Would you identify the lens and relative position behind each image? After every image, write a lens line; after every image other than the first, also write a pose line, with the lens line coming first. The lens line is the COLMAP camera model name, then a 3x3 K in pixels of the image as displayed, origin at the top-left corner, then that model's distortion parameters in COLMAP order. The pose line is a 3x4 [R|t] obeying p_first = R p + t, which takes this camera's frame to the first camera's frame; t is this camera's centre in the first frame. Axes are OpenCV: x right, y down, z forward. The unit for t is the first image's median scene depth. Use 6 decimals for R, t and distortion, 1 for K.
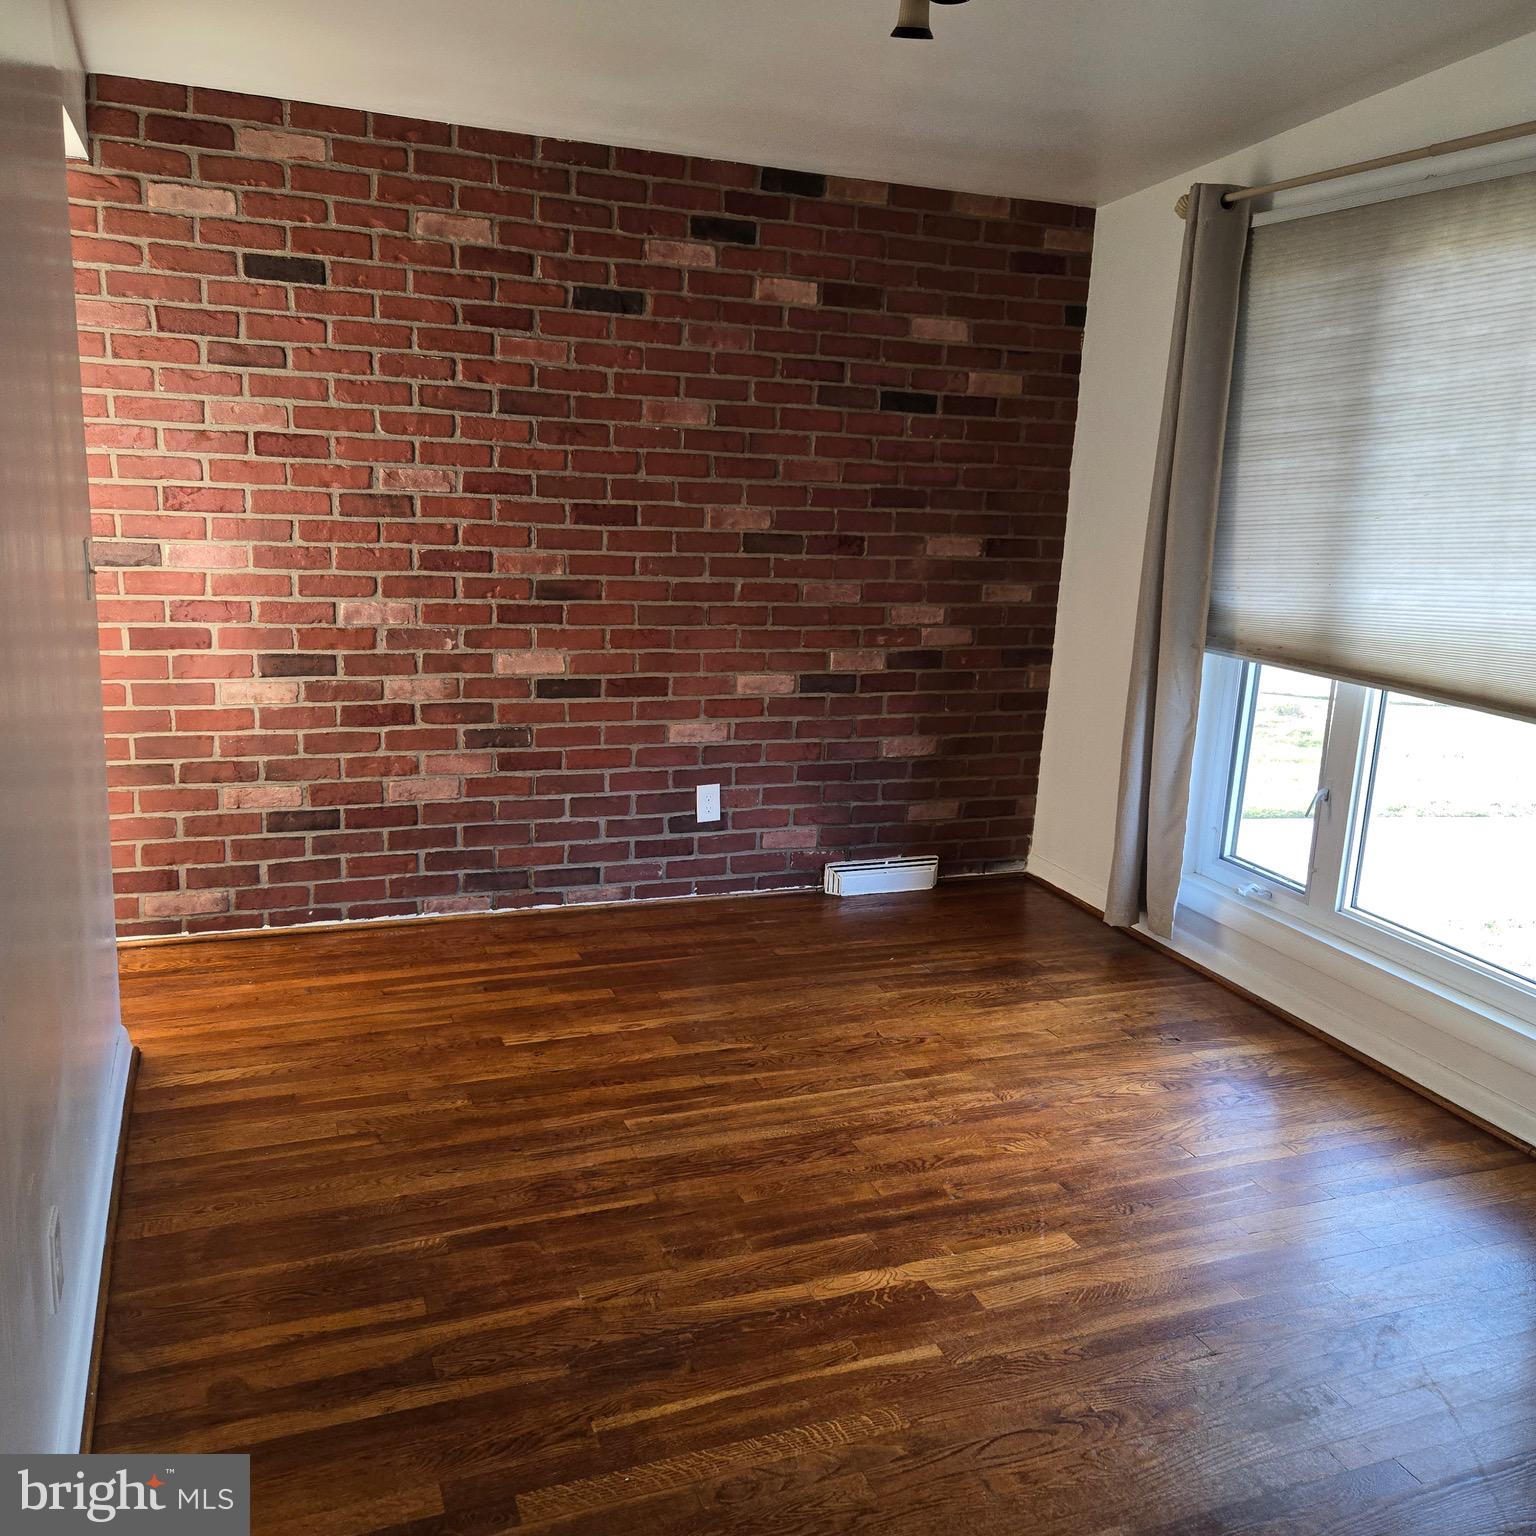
lens RADIAL K [[1355.5, 0, 768.0], [0, 1355.5, 768.0], [0, 0, 1]] dist [0.079033, -0.085685]
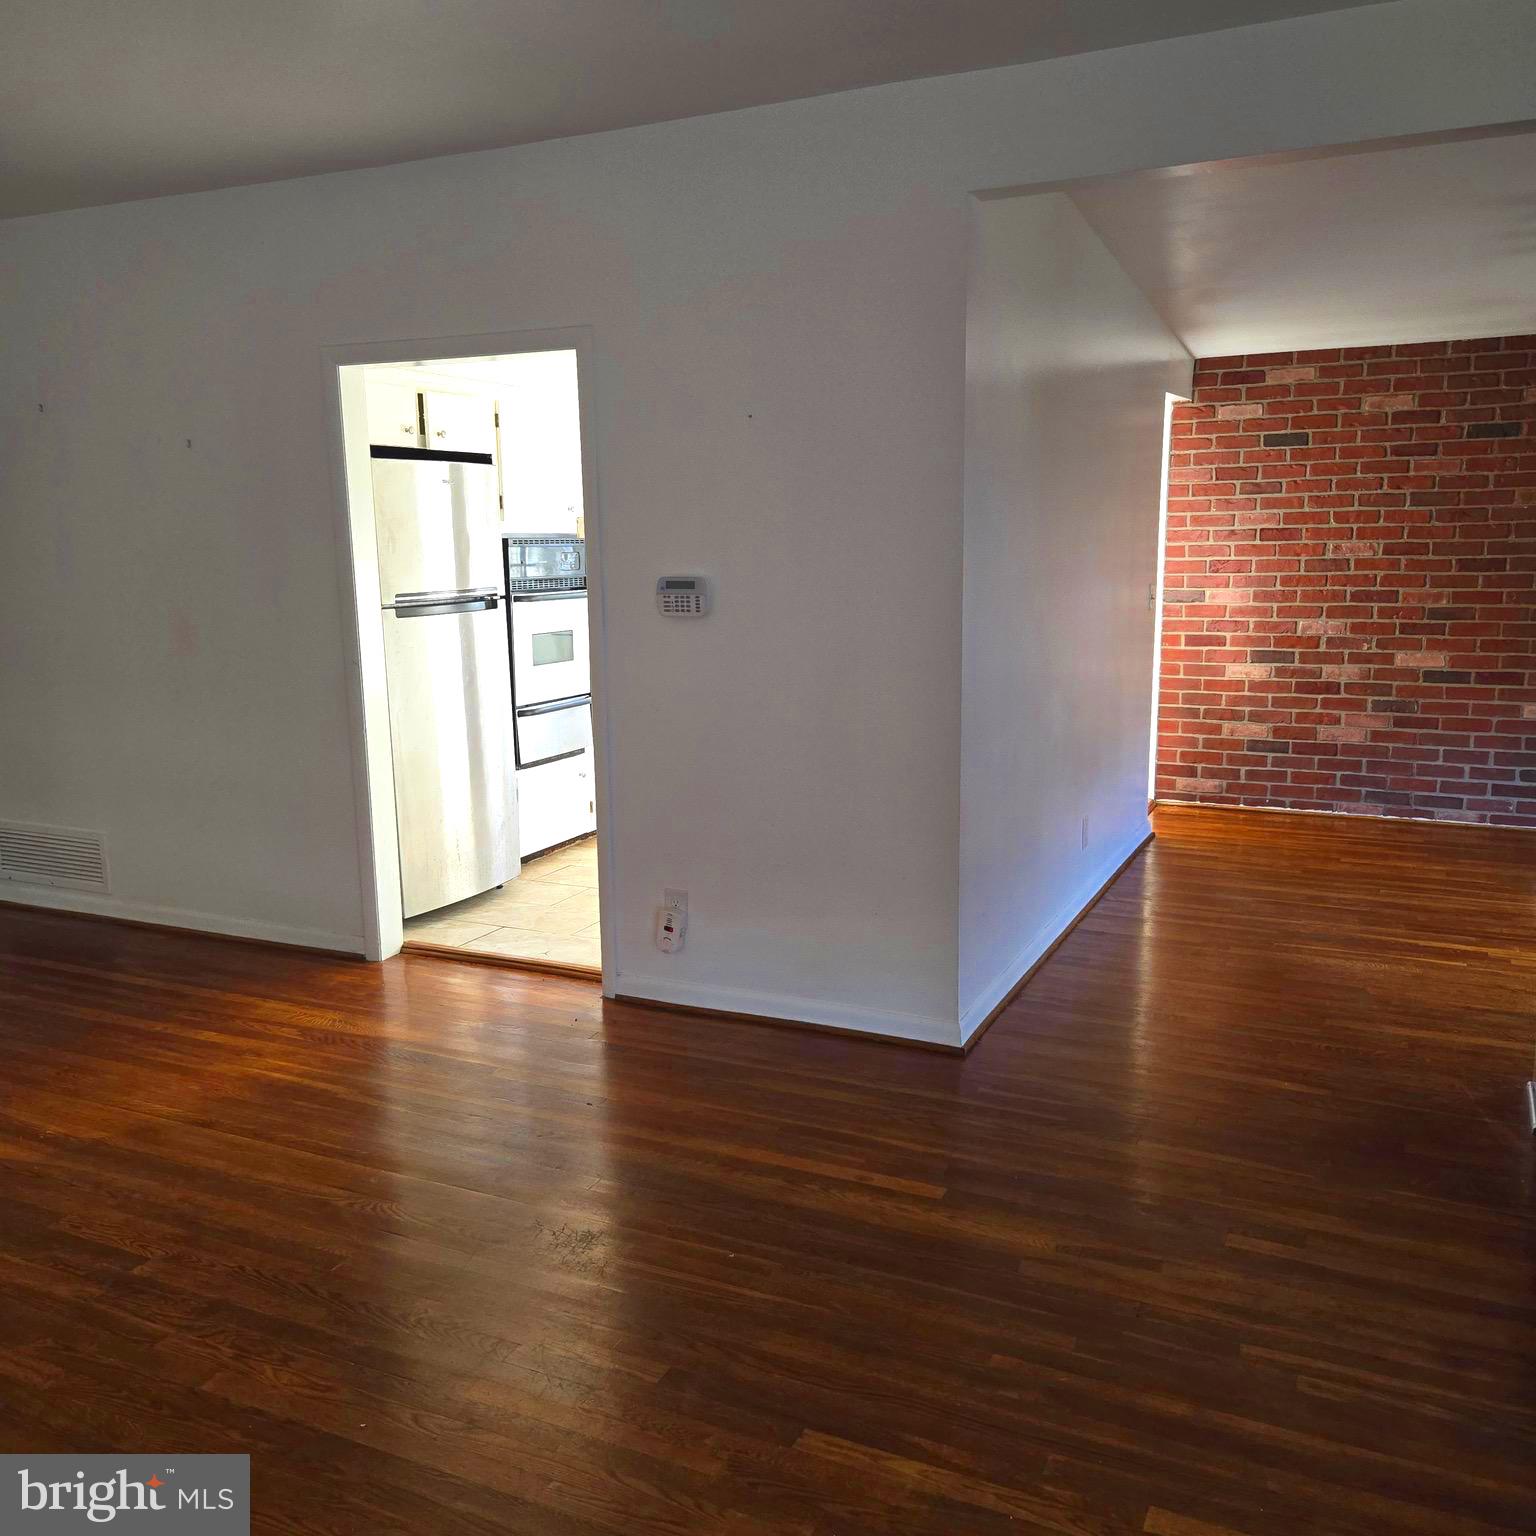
lens RADIAL K [[1376.0, 0, 754.3], [0, 1376.0, 768.5], [0, 0, 1]] dist [0.088504, -0.072038]
pose [[0.673405, 0.071441, -0.735814, 0.526256], [-0.120289, 0.992644, -0.013709, 0.169084], [0.729422, 0.097742, 0.677045, -0.677556]]
